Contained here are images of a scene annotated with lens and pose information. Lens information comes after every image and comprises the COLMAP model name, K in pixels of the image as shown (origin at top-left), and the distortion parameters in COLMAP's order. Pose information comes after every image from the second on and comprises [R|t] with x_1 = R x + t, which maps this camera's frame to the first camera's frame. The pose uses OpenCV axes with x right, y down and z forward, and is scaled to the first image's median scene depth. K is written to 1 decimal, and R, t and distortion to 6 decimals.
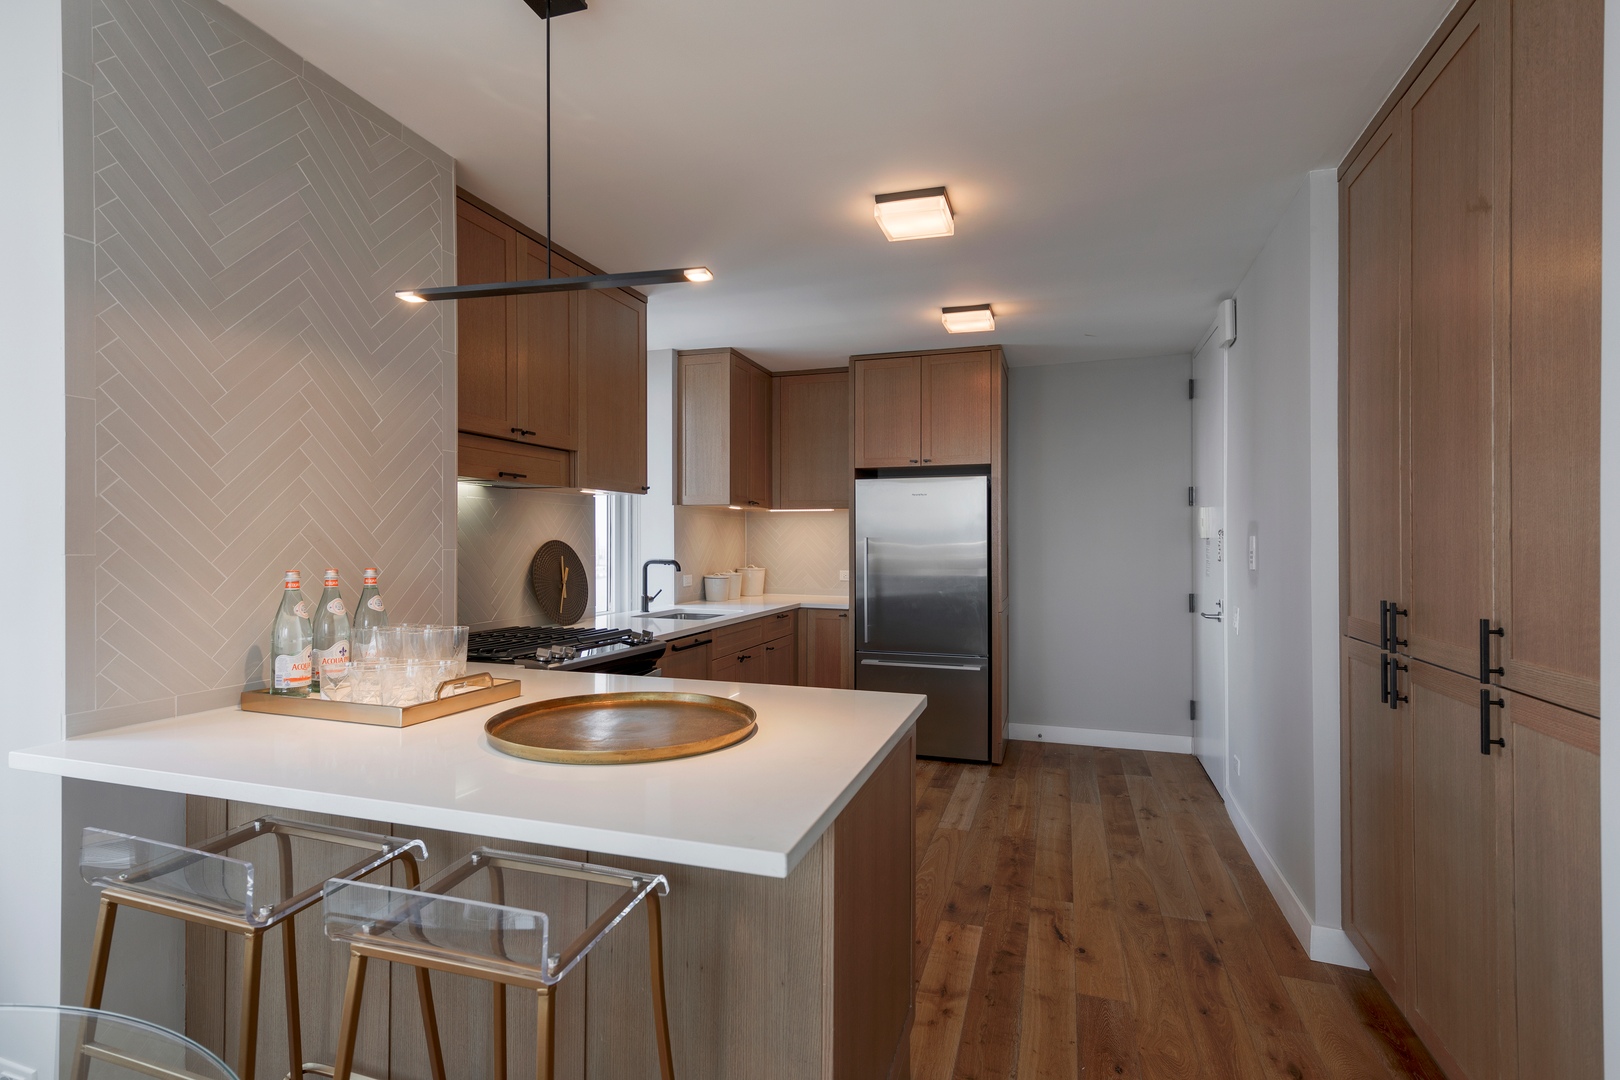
lens RADIAL K [[787.7, 0, 808.4], [0, 787.7, 538.9], [0, 0, 1]] dist [0.004132, 0.000226]
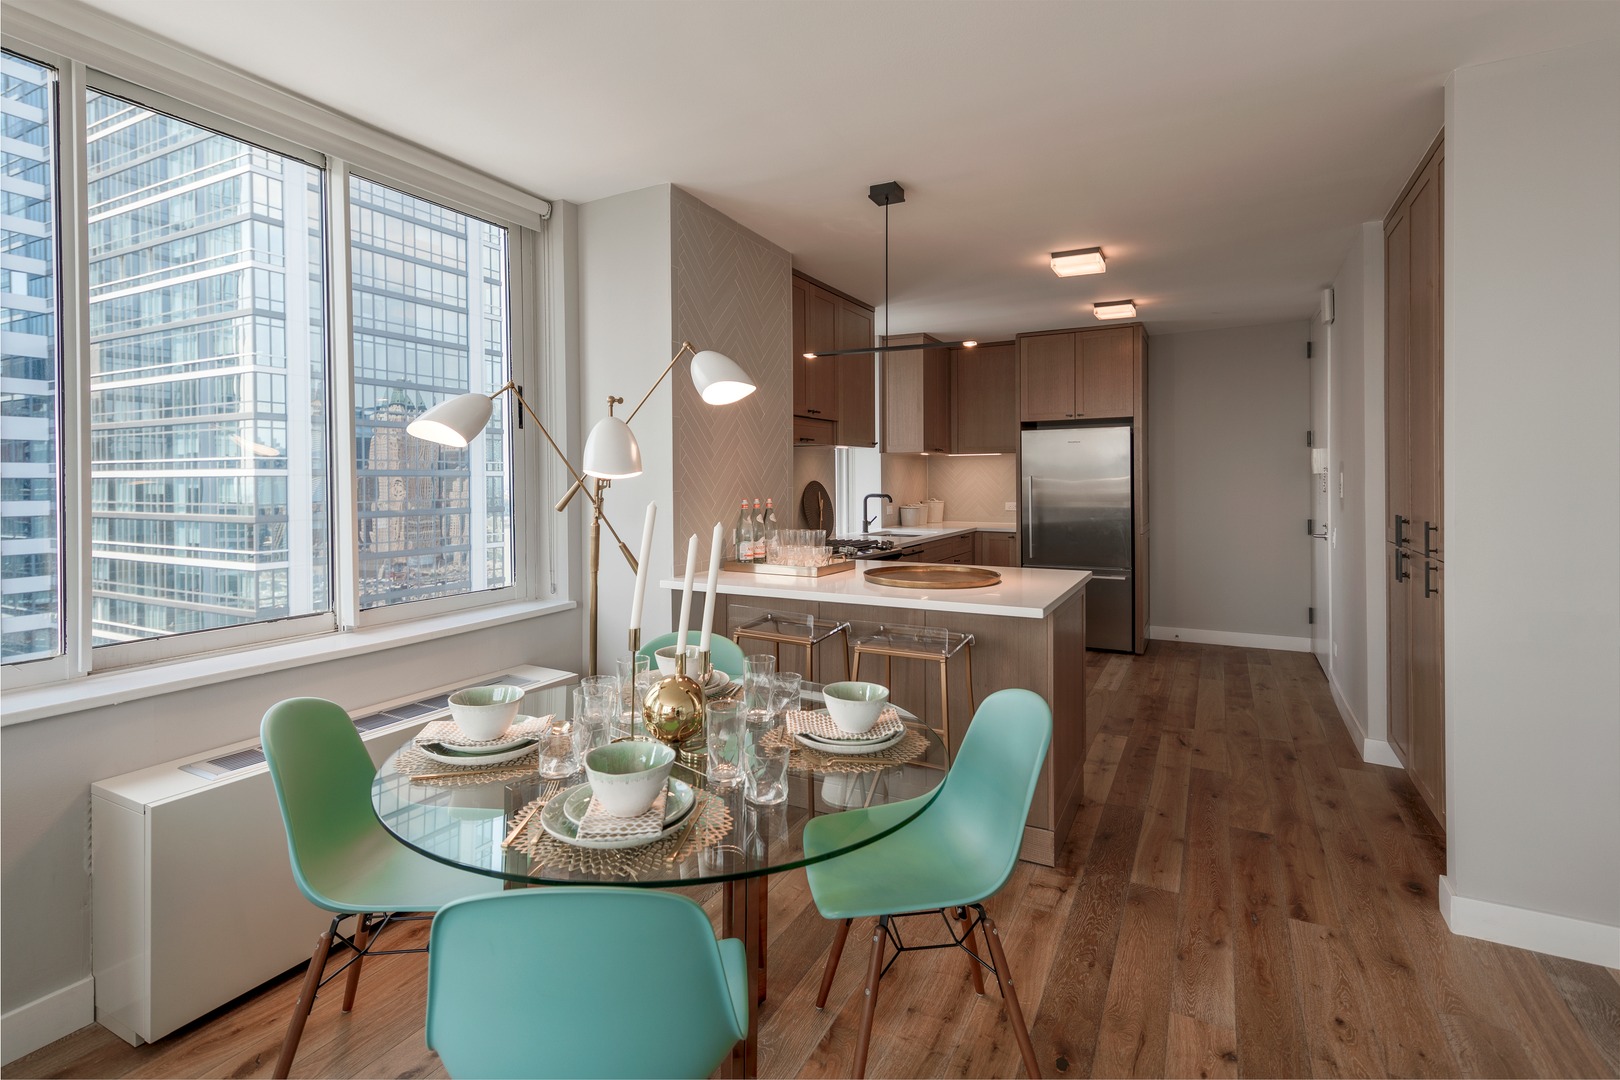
lens RADIAL K [[787.7, 0, 802.8], [0, 787.7, 490.0], [0, 0, 1]] dist [0.004132, 0.000226]
pose [[0.985097, -0.007715, -0.171829, -0.091889], [0.010740, 0.999803, 0.016683, -0.005846], [0.171666, -0.018279, 0.984986, -0.415863]]
